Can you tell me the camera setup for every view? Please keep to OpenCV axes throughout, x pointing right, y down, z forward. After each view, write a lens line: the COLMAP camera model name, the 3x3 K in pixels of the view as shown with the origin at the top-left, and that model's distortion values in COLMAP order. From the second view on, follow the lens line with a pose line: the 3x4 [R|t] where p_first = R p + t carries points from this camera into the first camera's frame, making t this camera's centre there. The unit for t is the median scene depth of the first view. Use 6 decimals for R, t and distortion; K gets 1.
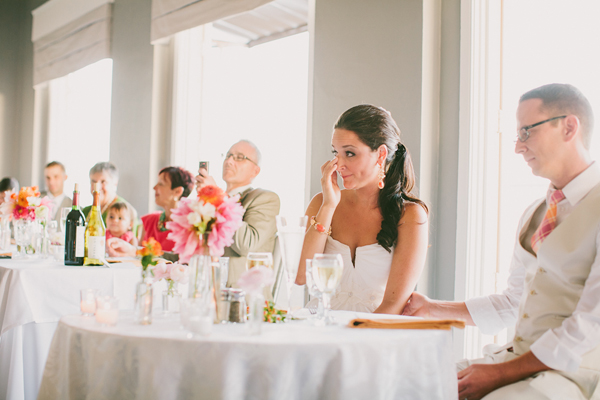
lens RADIAL K [[878.9, 0, 300.0], [0, 878.9, 200.0], [0, 0, 1]] dist [-0.203711, 0.488866]
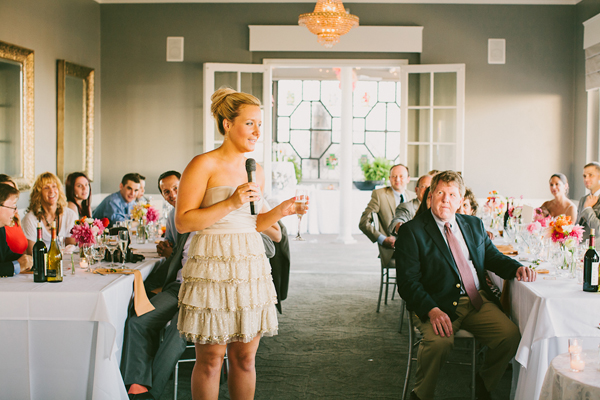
lens RADIAL K [[878.9, 0, 300.0], [0, 878.9, 200.0], [0, 0, 1]] dist [-0.203711, 0.488866]
pose [[0.798493, 0.013453, -0.601854, 0.209236], [0.025995, 0.998047, 0.056798, -0.177935], [0.601443, -0.060998, 0.796584, -0.360916]]
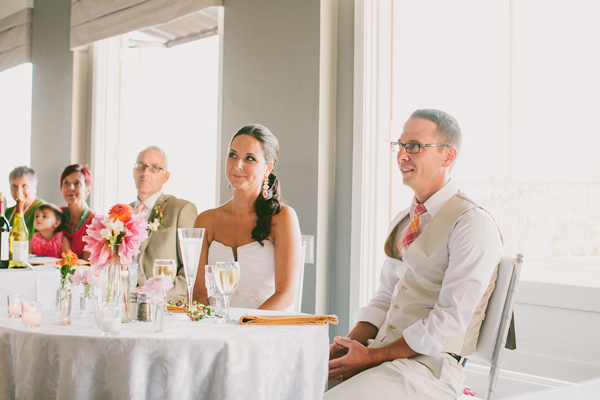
lens RADIAL K [[878.9, 0, 300.0], [0, 878.9, 200.0], [0, 0, 1]] dist [-0.203711, 0.488866]
pose [[0.996273, -0.008536, 0.085838, 0.025947], [0.007433, 0.999886, 0.013163, -0.025016], [-0.085940, -0.012476, 0.996222, -0.124152]]
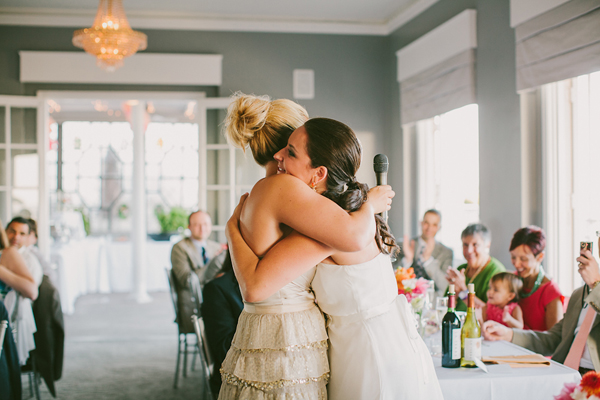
lens RADIAL K [[878.9, 0, 300.0], [0, 878.9, 200.0], [0, 0, 1]] dist [-0.203711, 0.488866]
pose [[0.913818, -0.033140, -0.404770, -0.006151], [0.038916, 0.999224, 0.006048, -0.156978], [0.404256, -0.021279, 0.914398, 0.010577]]
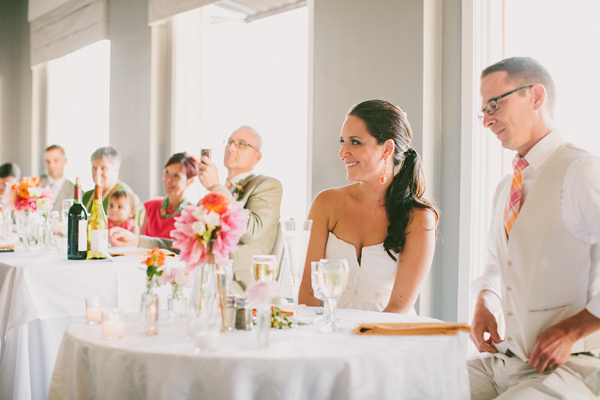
lens RADIAL K [[878.9, 0, 300.0], [0, 878.9, 200.0], [0, 0, 1]] dist [-0.203711, 0.488866]
pose [[0.999881, -0.015413, -0.000272, -0.003470], [0.015413, 0.999197, 0.036995, -0.030767], [-0.000298, -0.036995, 0.999315, 0.005793]]
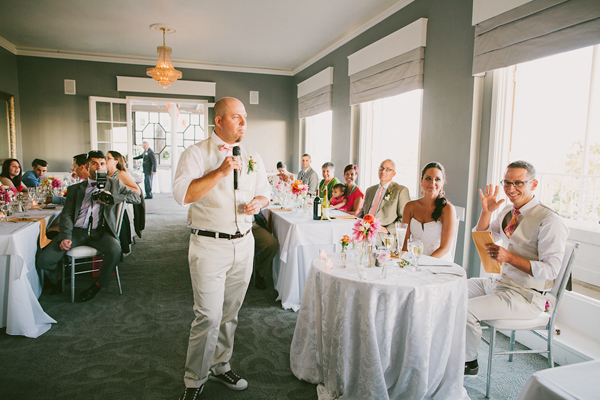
lens RADIAL K [[414.4, 0, 301.7], [0, 414.4, 202.2], [0, 0, 1]] dist [-0.059081, 0.063887]
pose [[0.958169, 0.023629, -0.285225, 0.039855], [0.013385, 0.991796, 0.127128, -0.148240], [0.285889, -0.125628, 0.949992, -0.151561]]
